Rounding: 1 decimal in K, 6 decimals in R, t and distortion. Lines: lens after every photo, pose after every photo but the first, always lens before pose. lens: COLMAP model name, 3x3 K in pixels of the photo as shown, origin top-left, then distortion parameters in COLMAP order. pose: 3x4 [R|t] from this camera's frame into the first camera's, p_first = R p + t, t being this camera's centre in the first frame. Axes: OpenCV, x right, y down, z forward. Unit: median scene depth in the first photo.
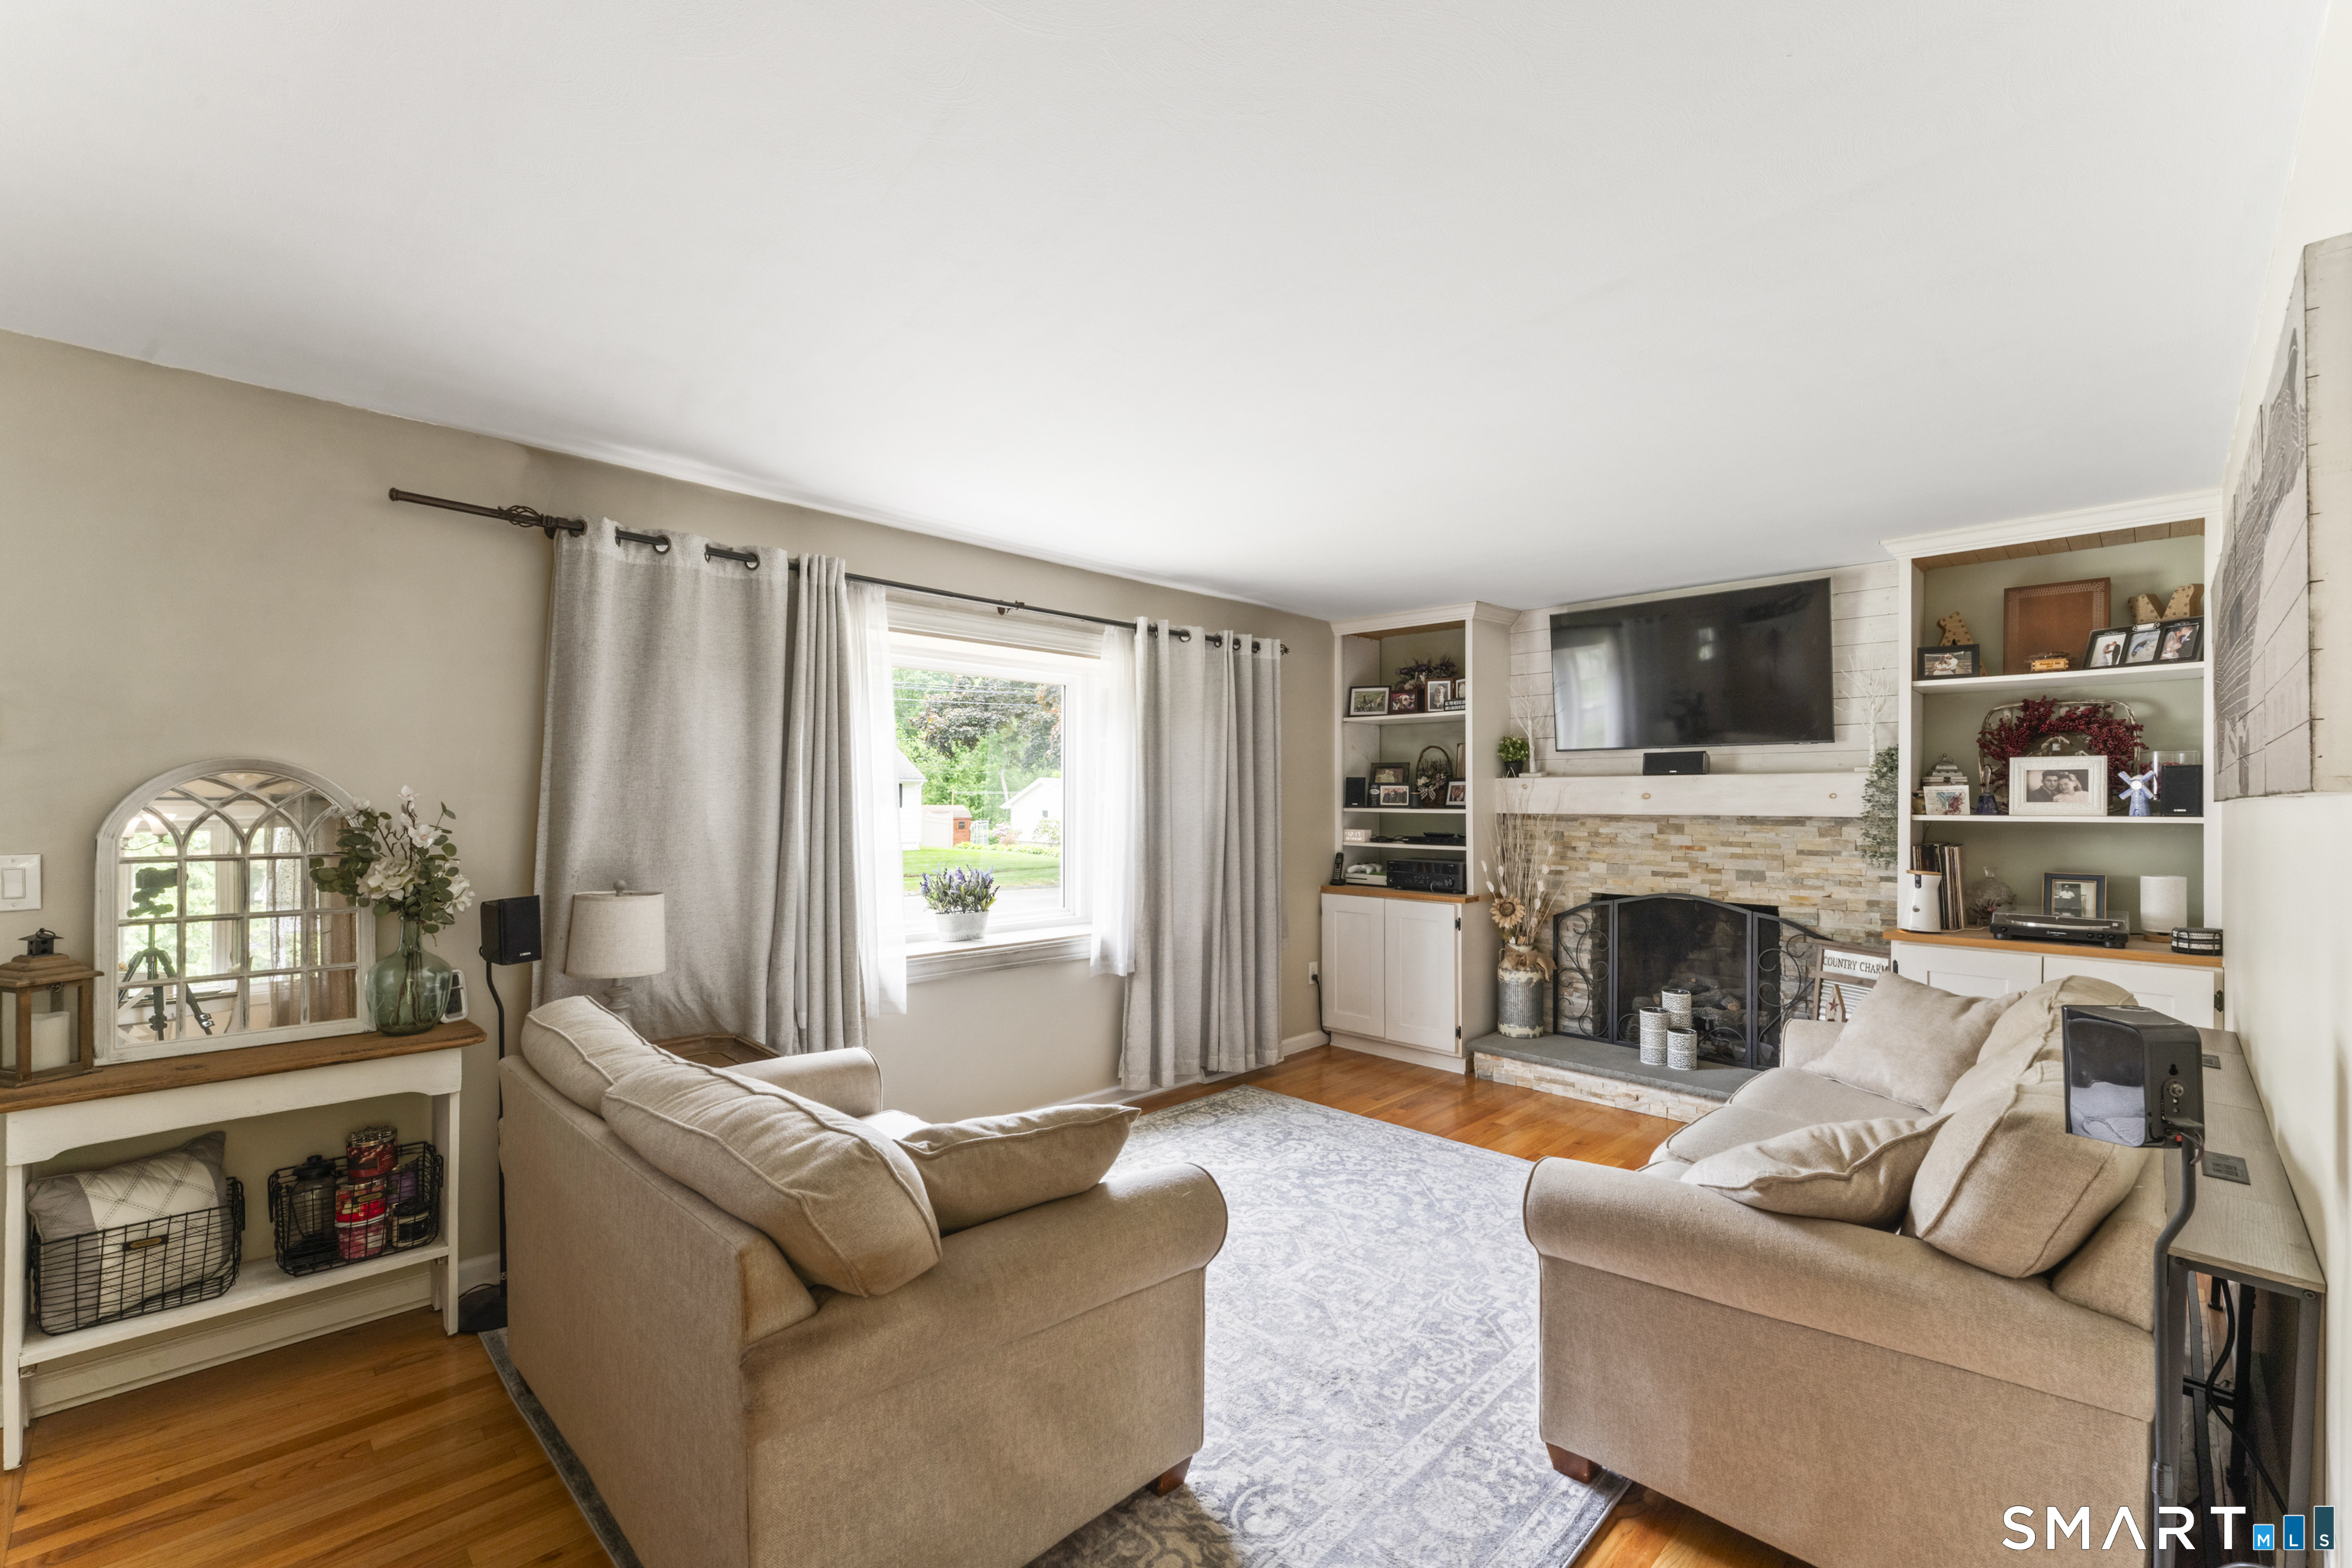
lens RADIAL K [[993.4, 0, 1177.1], [0, 993.4, 796.1], [0, 0, 1]] dist [0.000968, 0.000058]
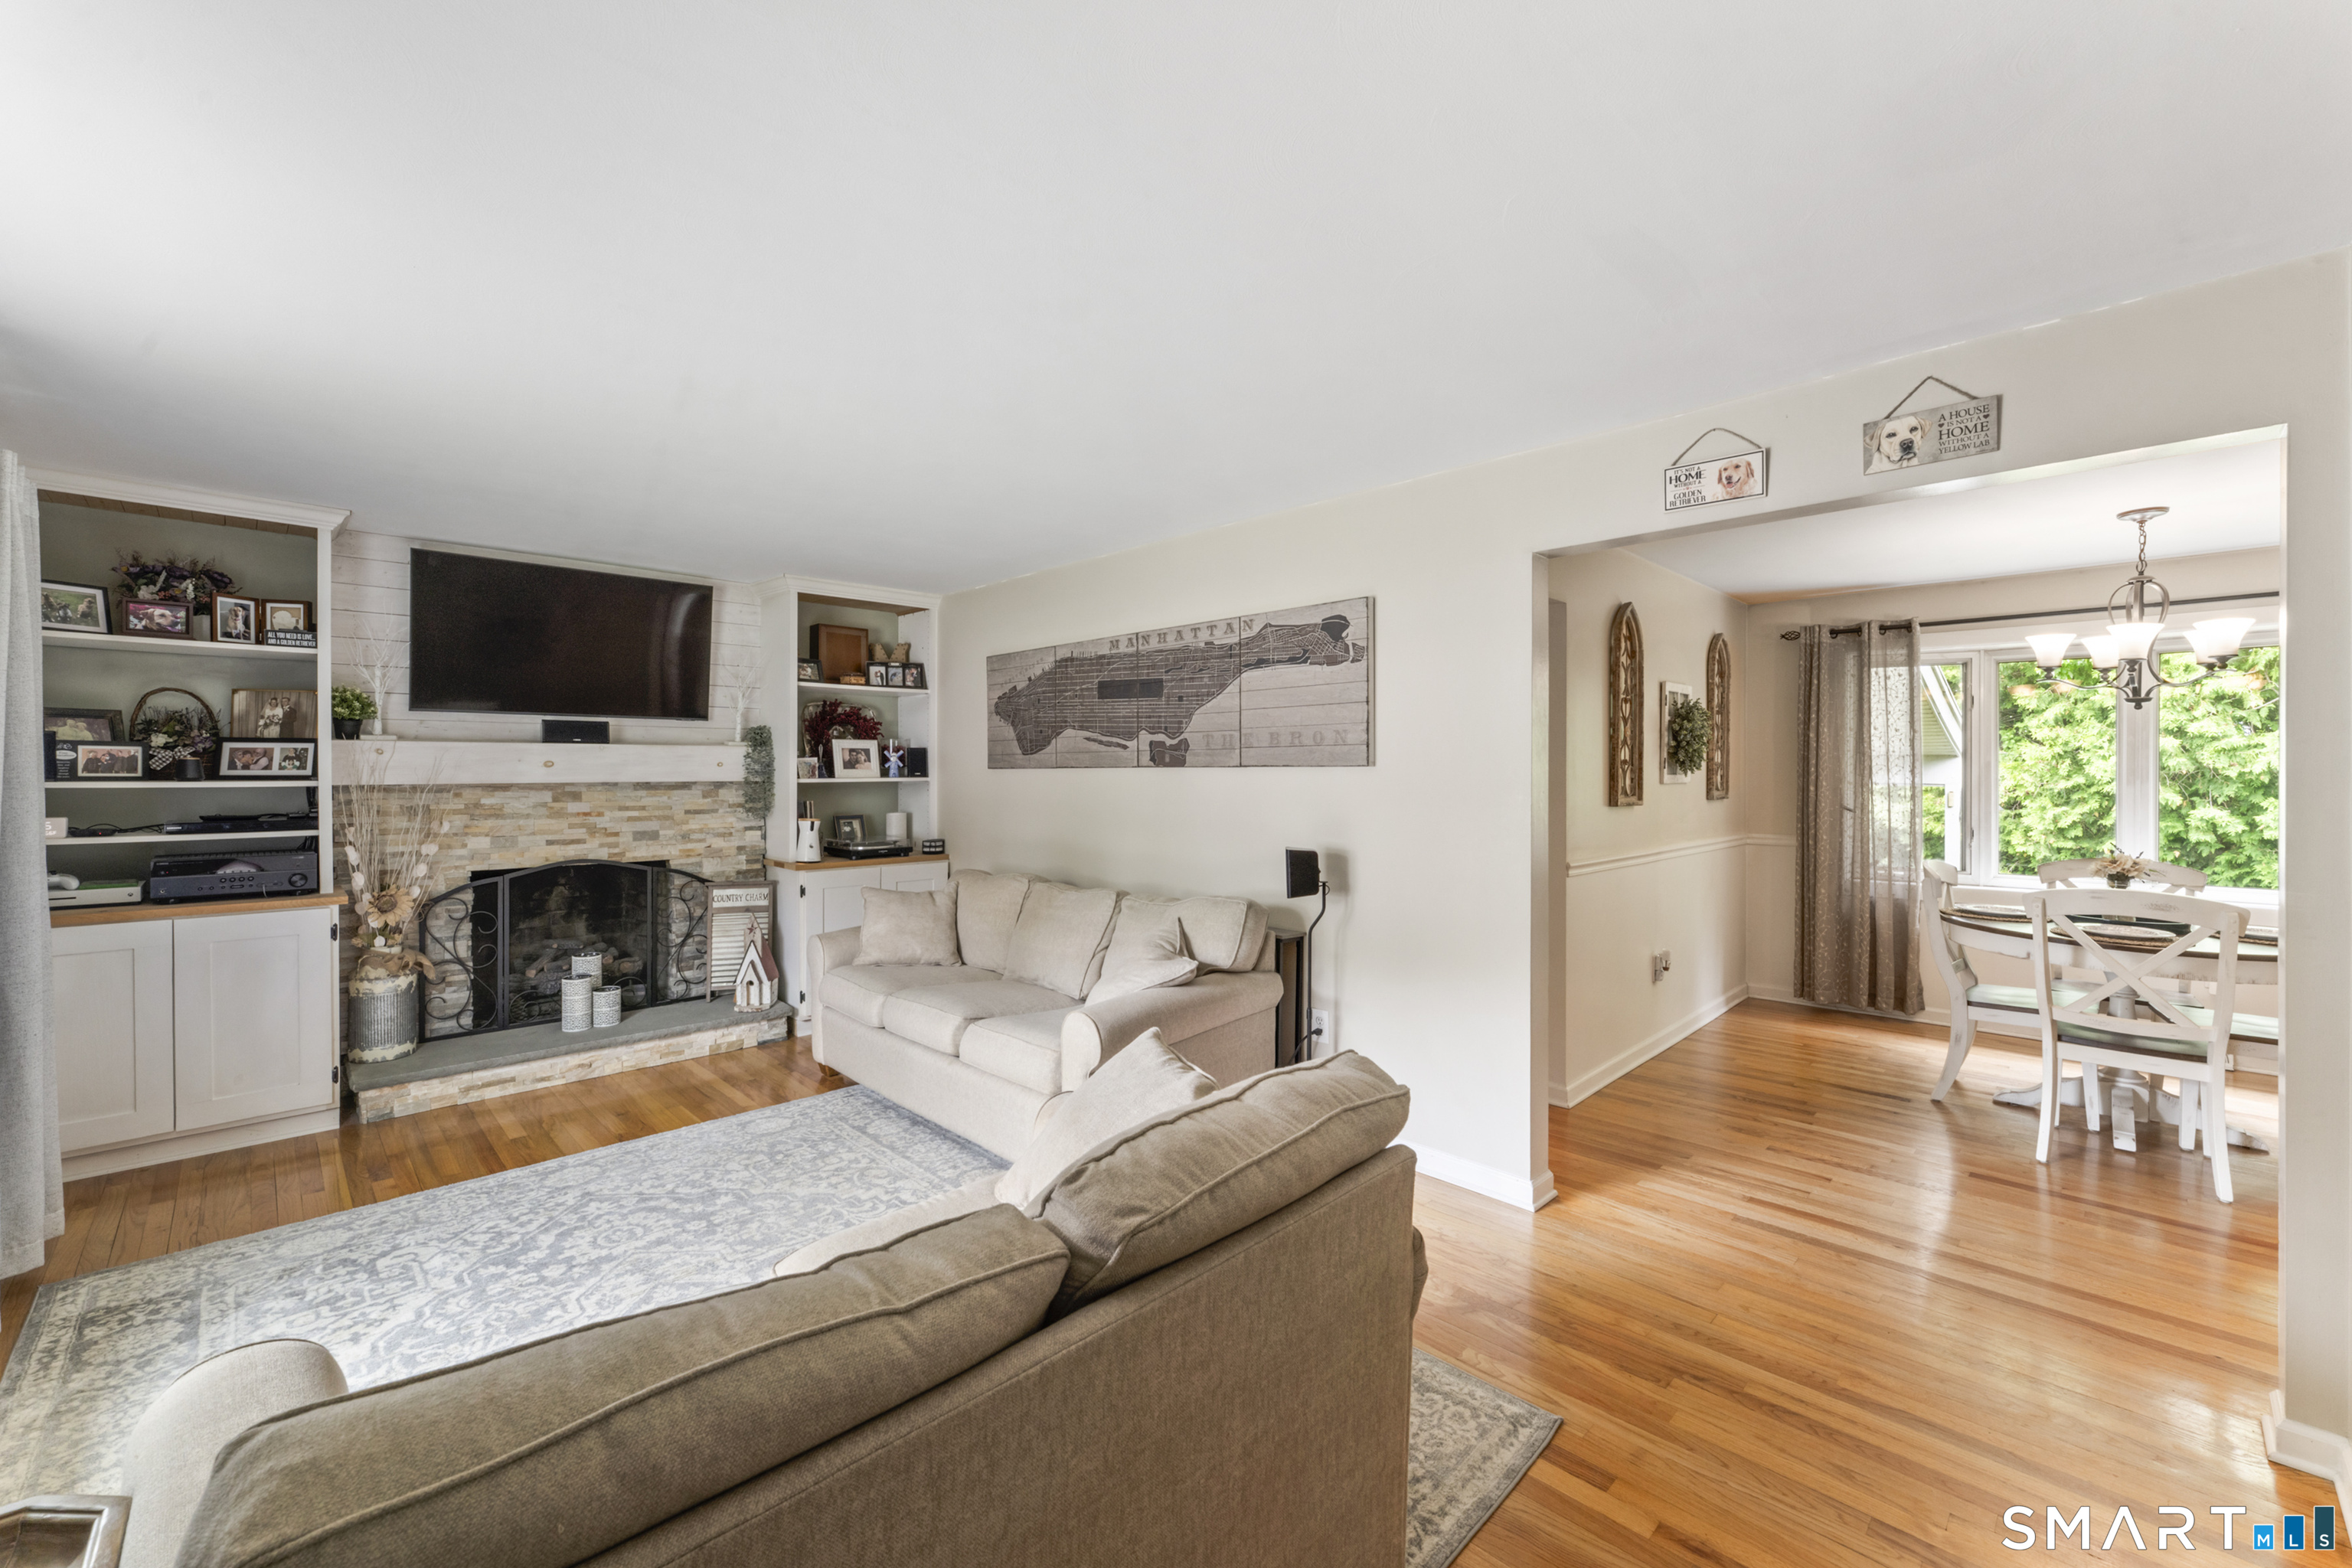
lens RADIAL K [[952.3, 0, 1176.8], [0, 952.3, 774.9], [0, 0, 1]] dist [-0.001676, -0.000198]
pose [[0.007185, -0.009688, 0.999927, -0.477464], [-0.004686, 0.999942, 0.009722, -0.001379], [-0.999963, -0.004755, 0.007139, 0.388164]]
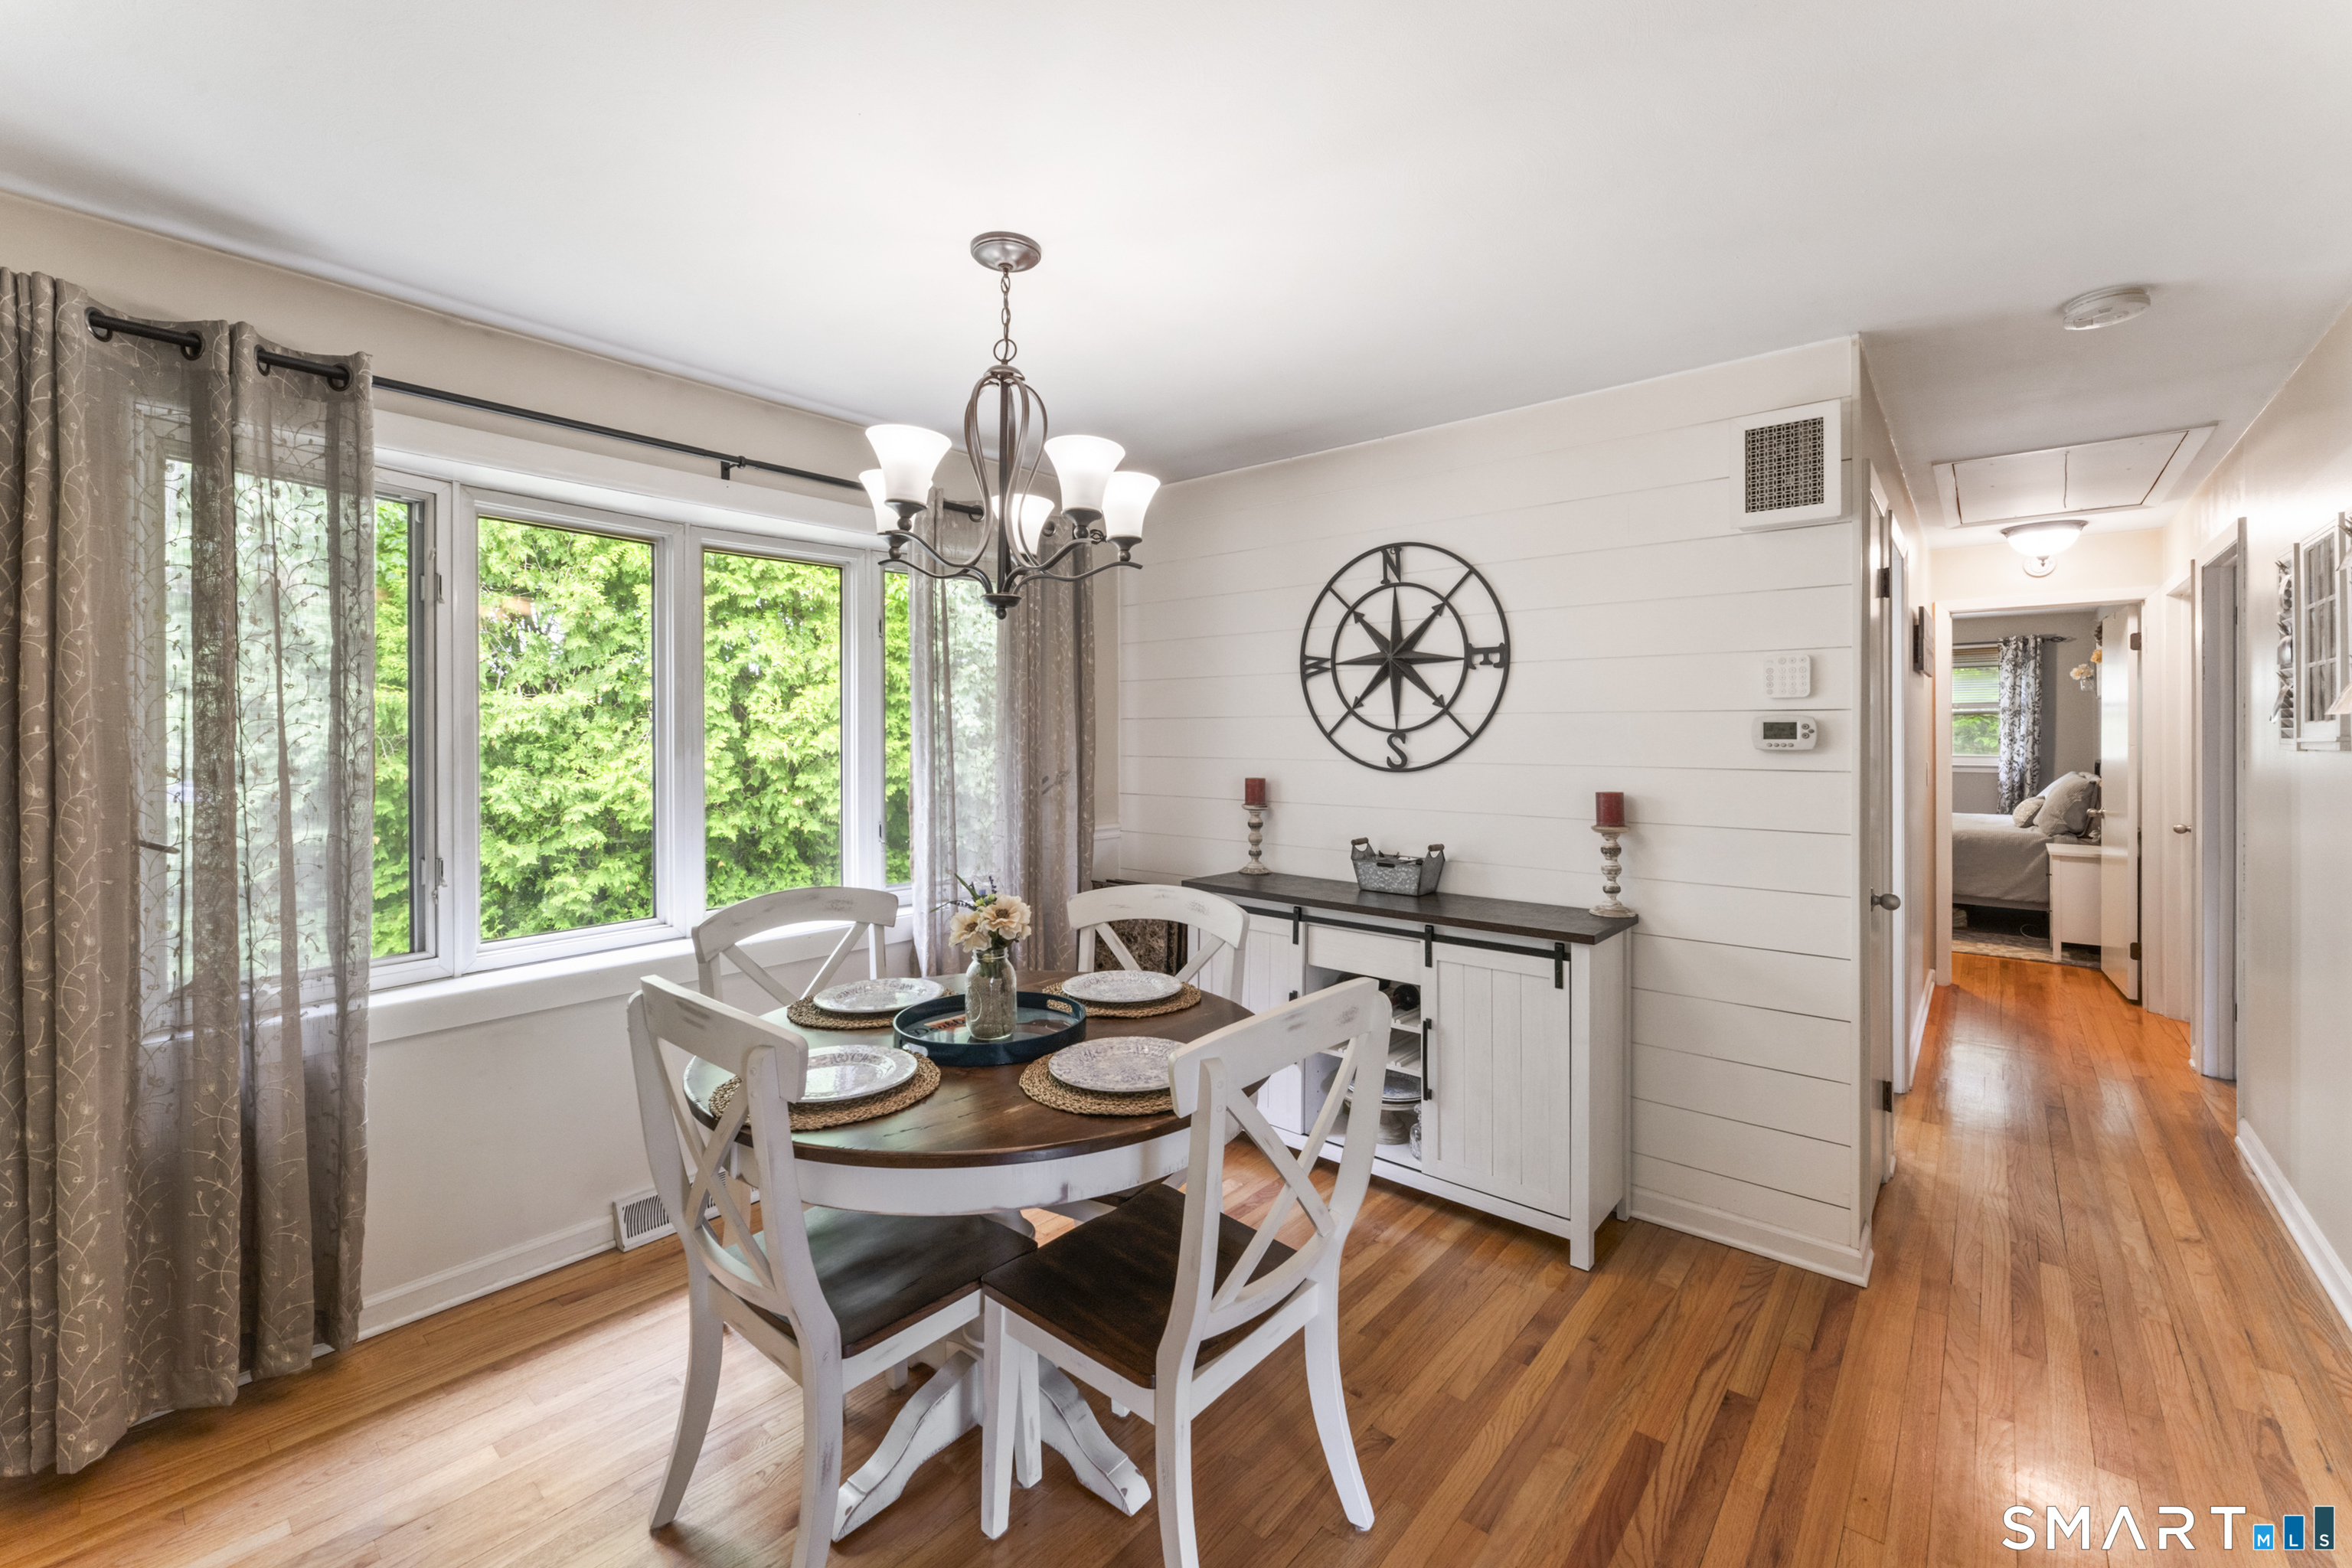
lens RADIAL K [[959.0, 0, 1182.5], [0, 959.0, 738.4], [0, 0, 1]] dist [-0.001623, 0.000239]
pose [[-0.996934, -0.004040, -0.078140, 0.303280], [-0.003983, 0.999992, -0.000887, 0.001061], [0.078143, -0.000573, -0.996942, 0.009109]]
